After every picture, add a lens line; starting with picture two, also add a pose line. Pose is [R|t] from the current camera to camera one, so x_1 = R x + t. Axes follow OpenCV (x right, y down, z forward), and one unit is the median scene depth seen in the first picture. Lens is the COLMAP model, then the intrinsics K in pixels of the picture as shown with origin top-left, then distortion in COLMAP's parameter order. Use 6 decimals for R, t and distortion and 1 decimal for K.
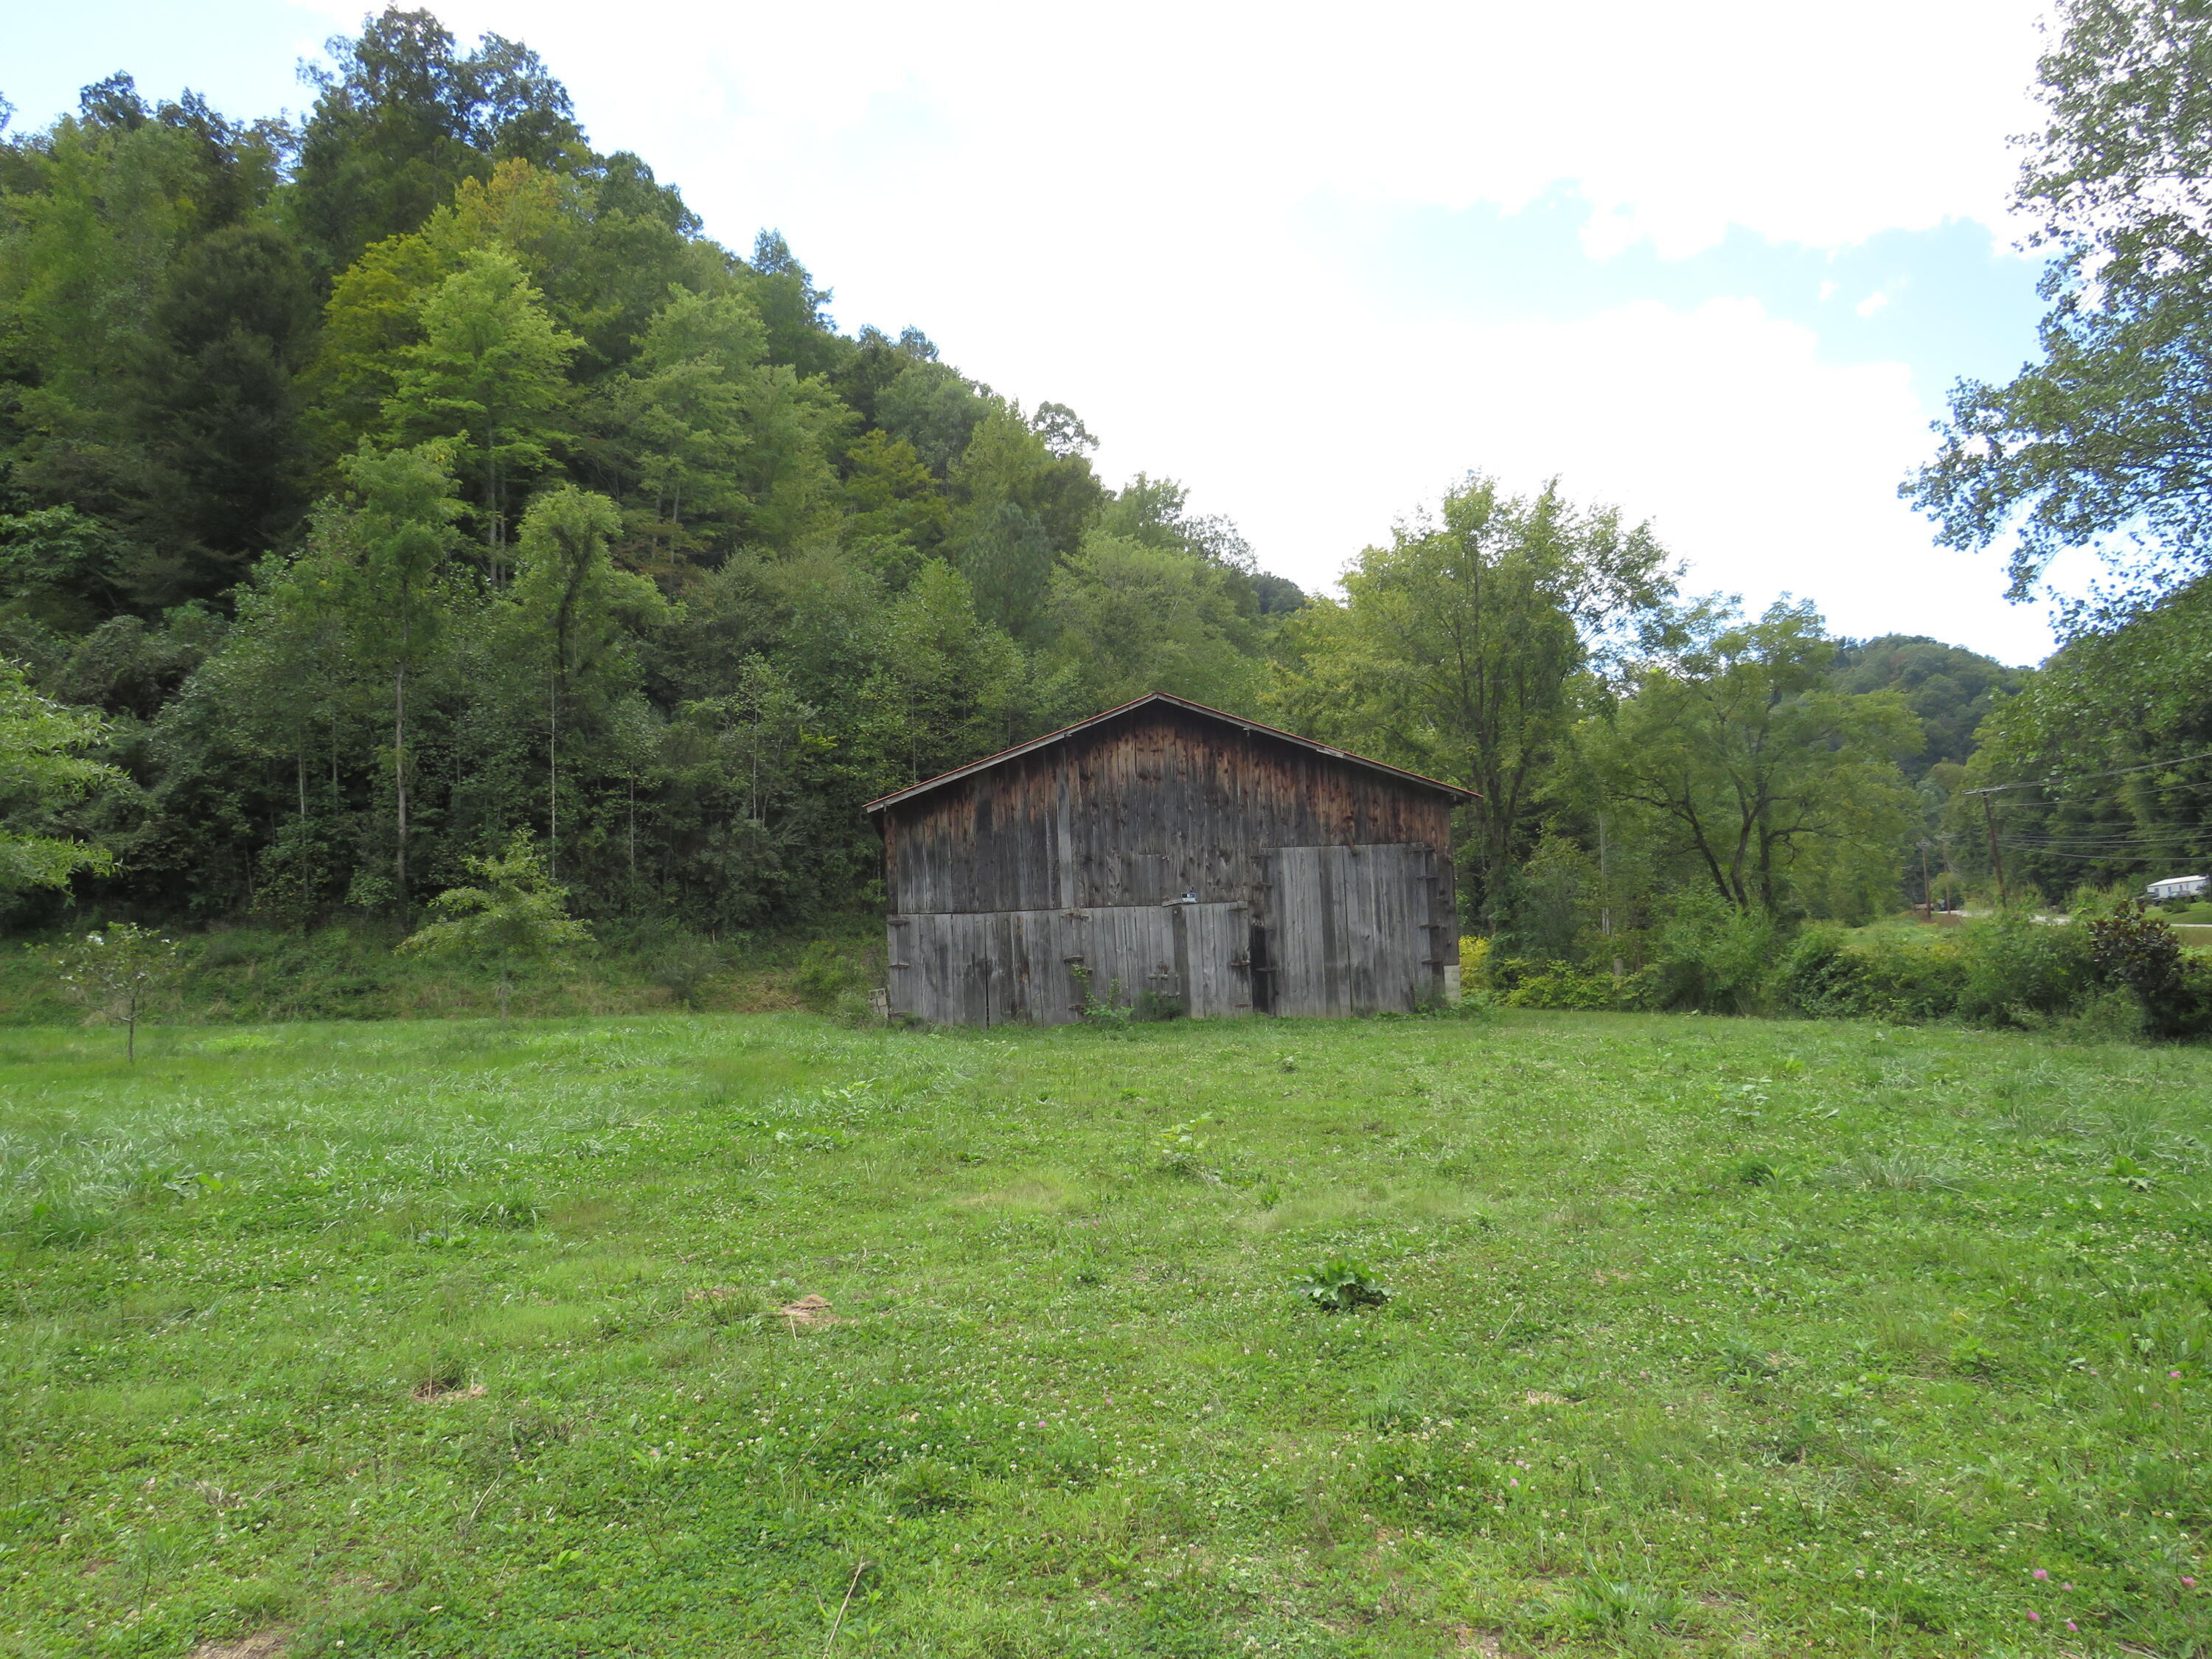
lens RADIAL K [[1559.9, 0, 1119.0], [0, 1559.9, 818.5], [0, 0, 1]] dist [-0.030159, 0.001569]
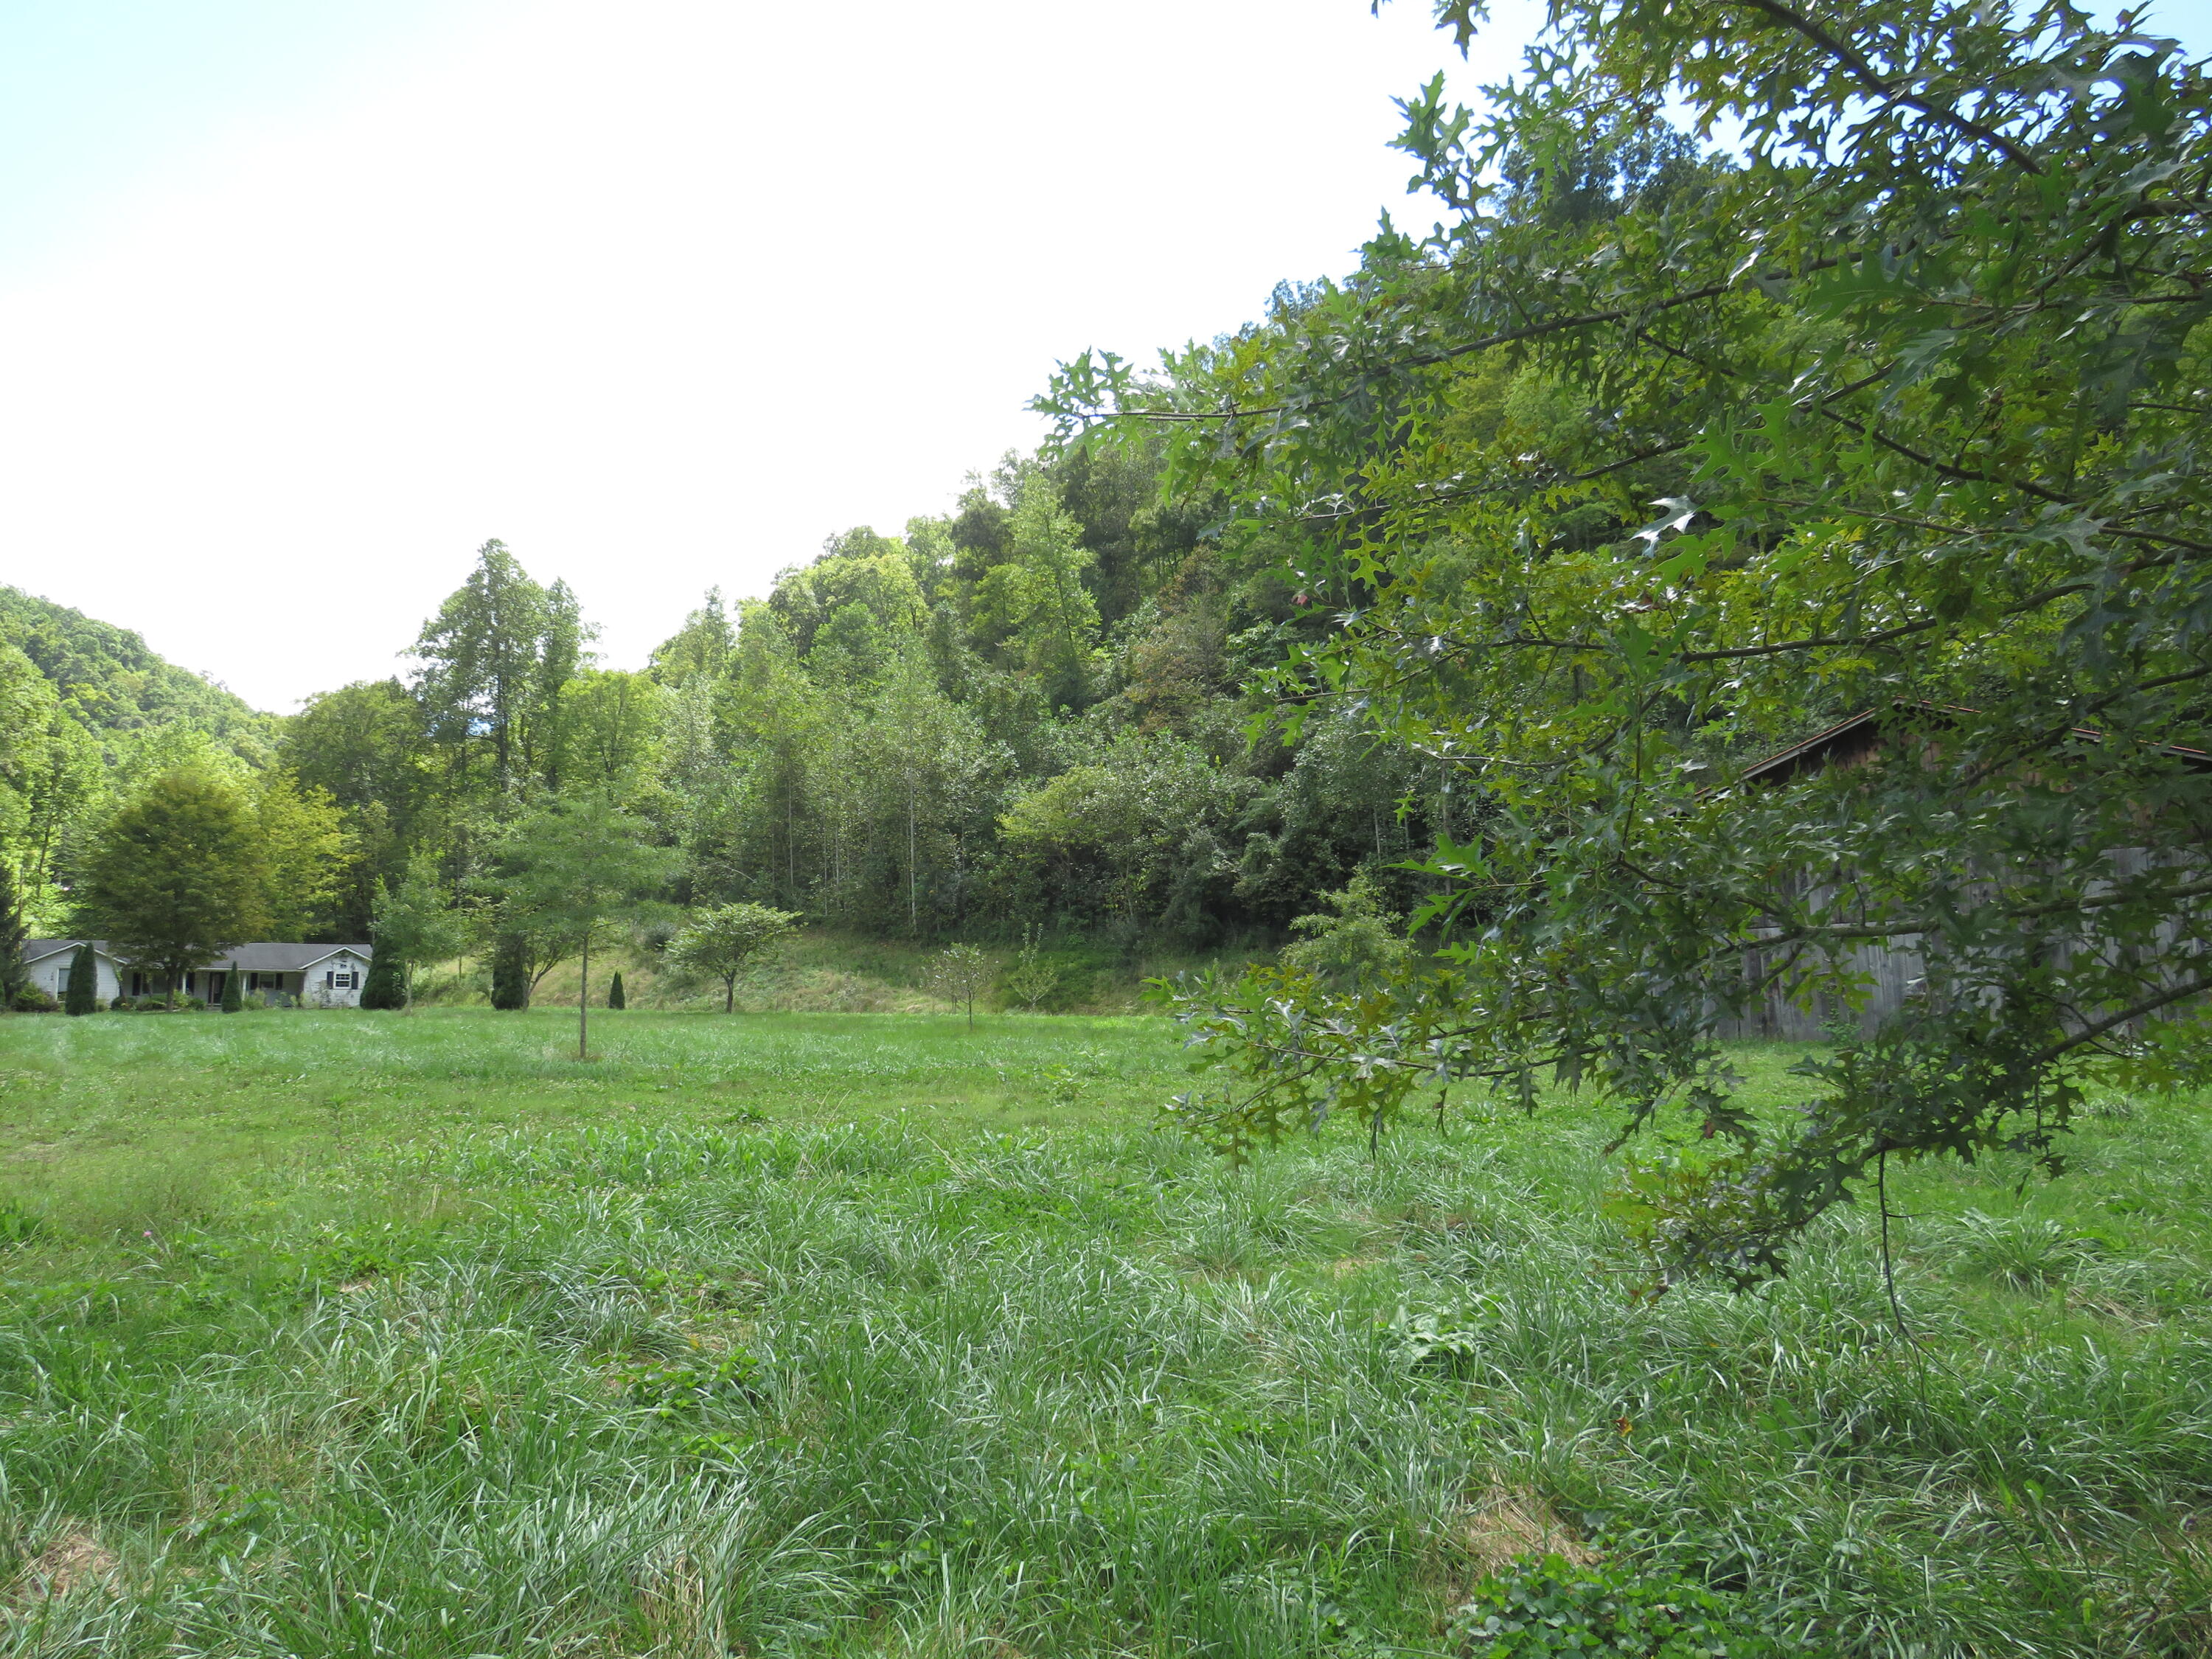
lens RADIAL K [[1579.1, 0, 1106.0], [0, 1579.1, 829.5], [0, 0, 1]] dist [-0.026725, 0.009122]
pose [[0.676095, -0.051071, -0.735042, 0.260087], [0.047373, 0.998544, -0.025805, -0.000064], [0.735290, -0.017374, 0.677530, -0.005711]]
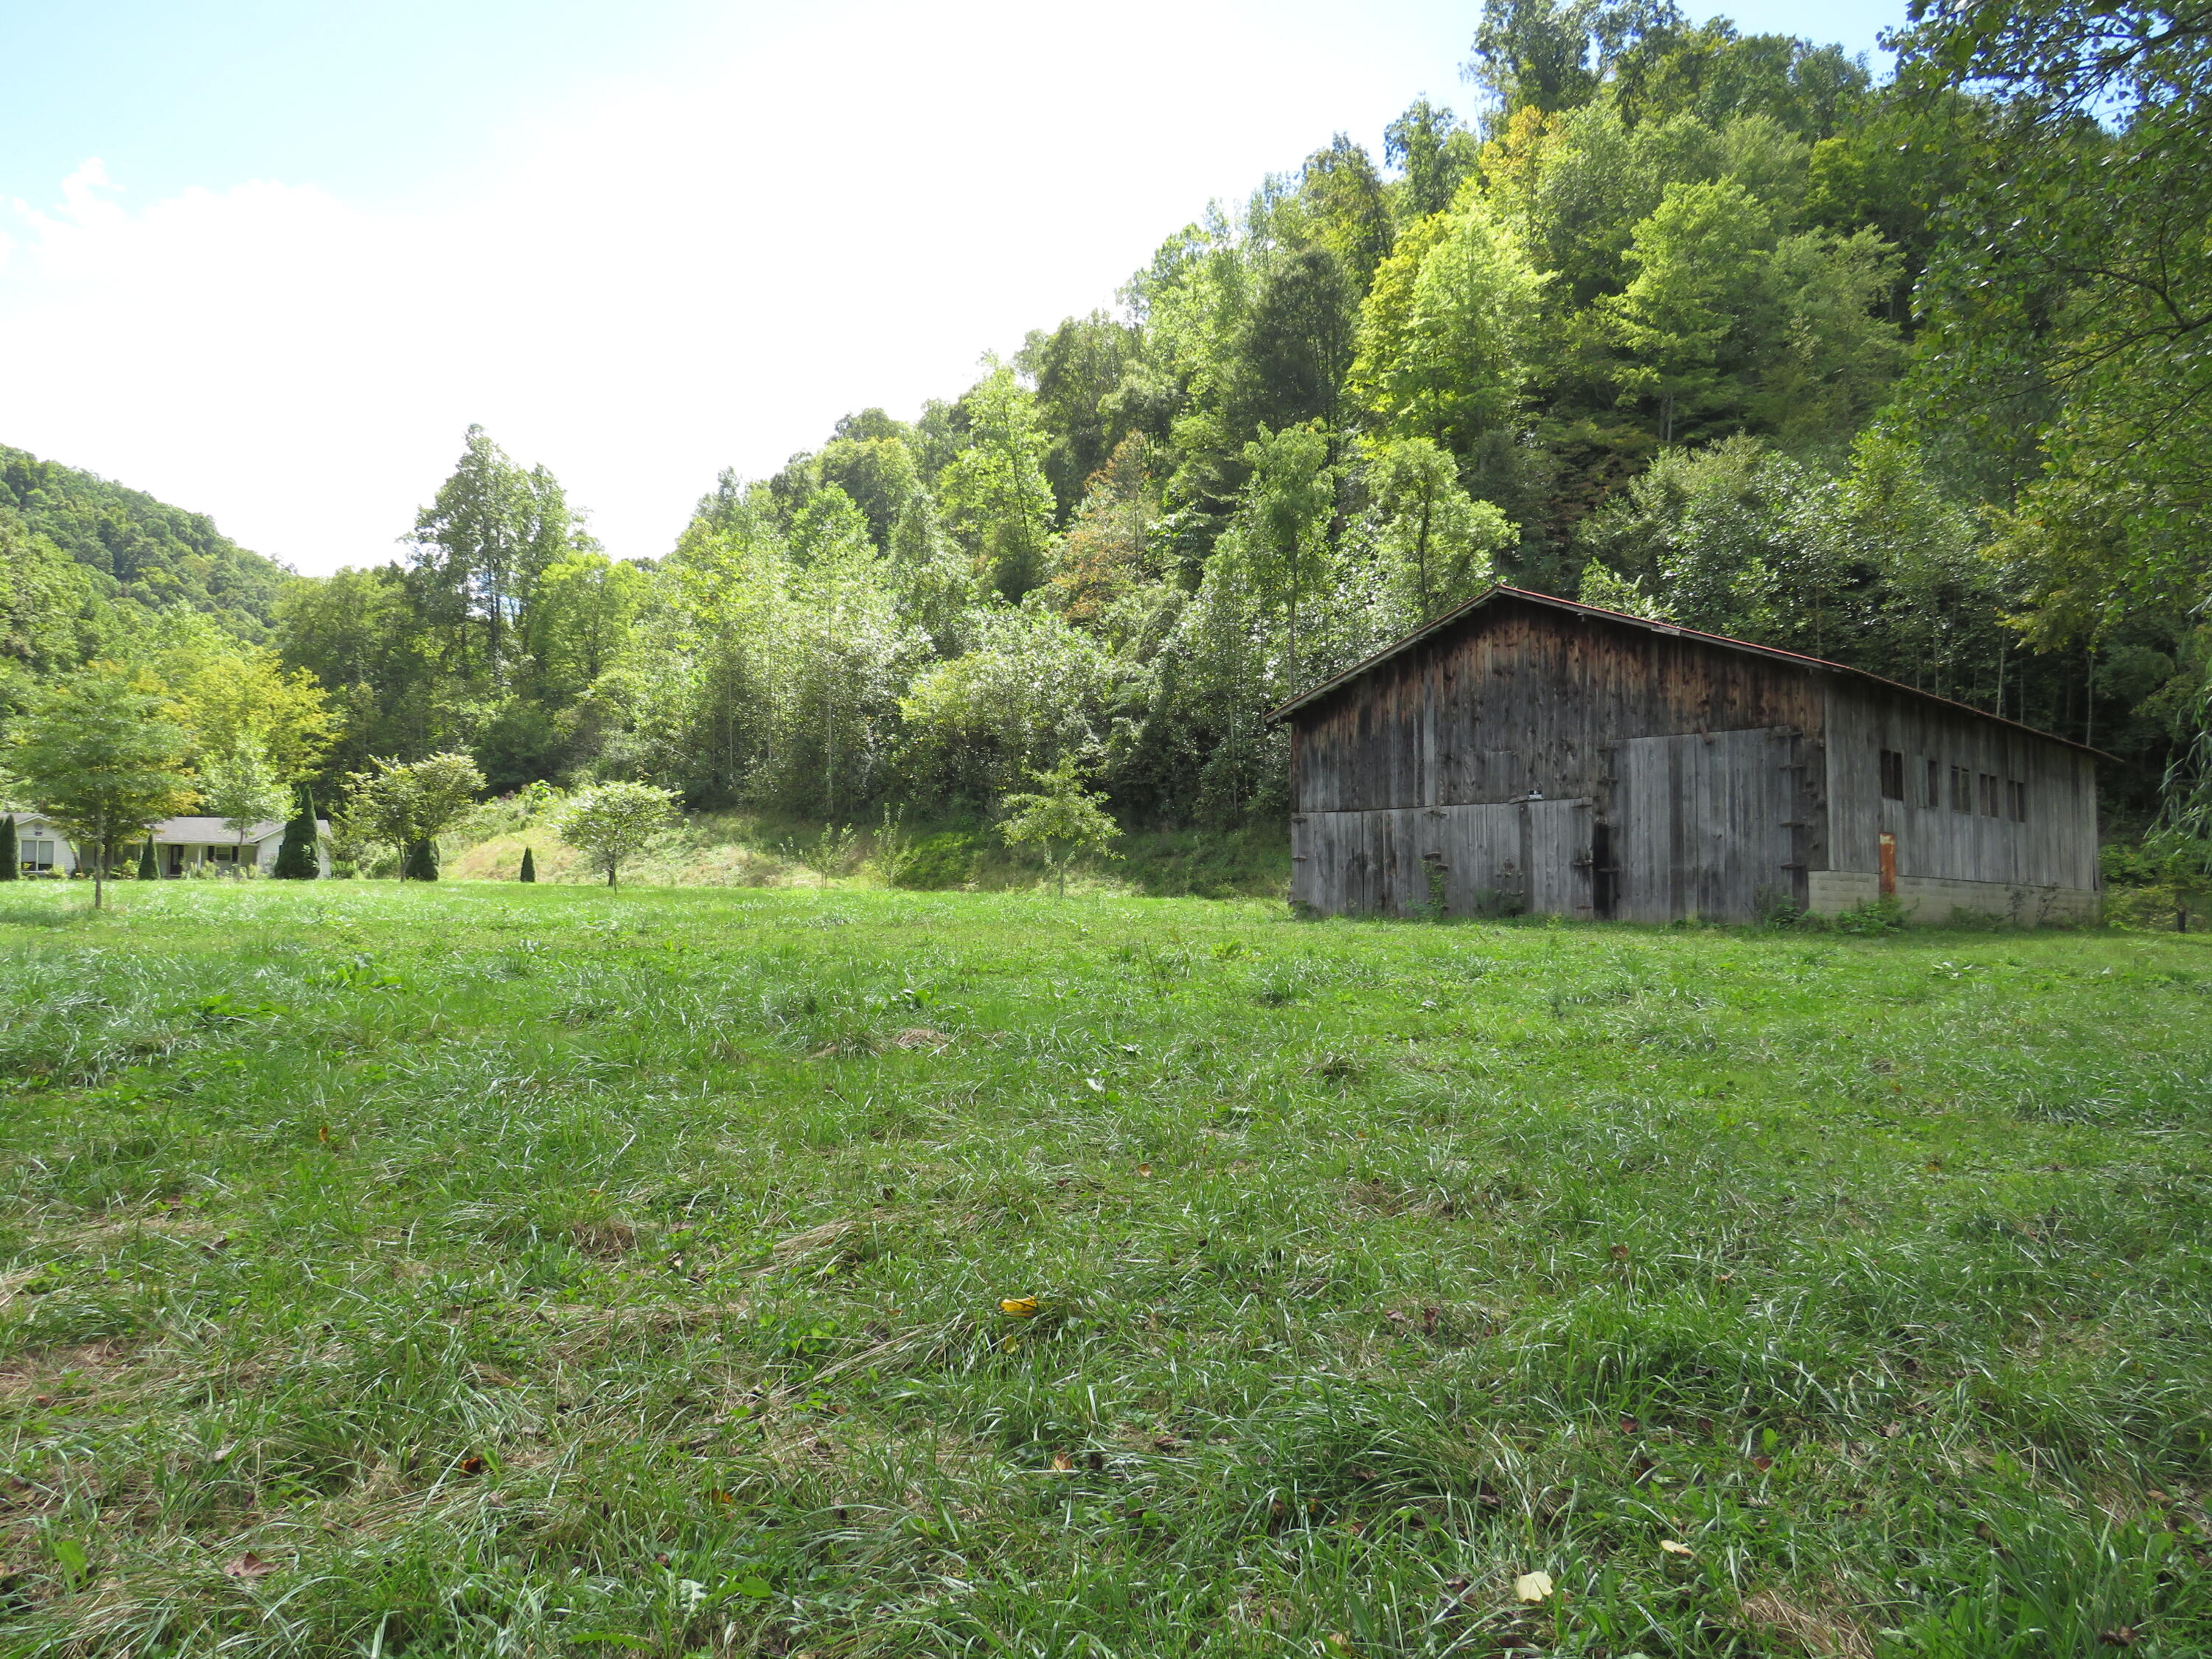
lens RADIAL K [[1590.8, 0, 1114.0], [0, 1590.8, 822.0], [0, 0, 1]] dist [-0.020926, 0.010680]
pose [[0.640054, 0.003498, -0.768322, 0.420152], [0.039837, 0.998493, 0.037733, 0.013332], [0.767296, -0.054759, 0.638950, 0.109450]]
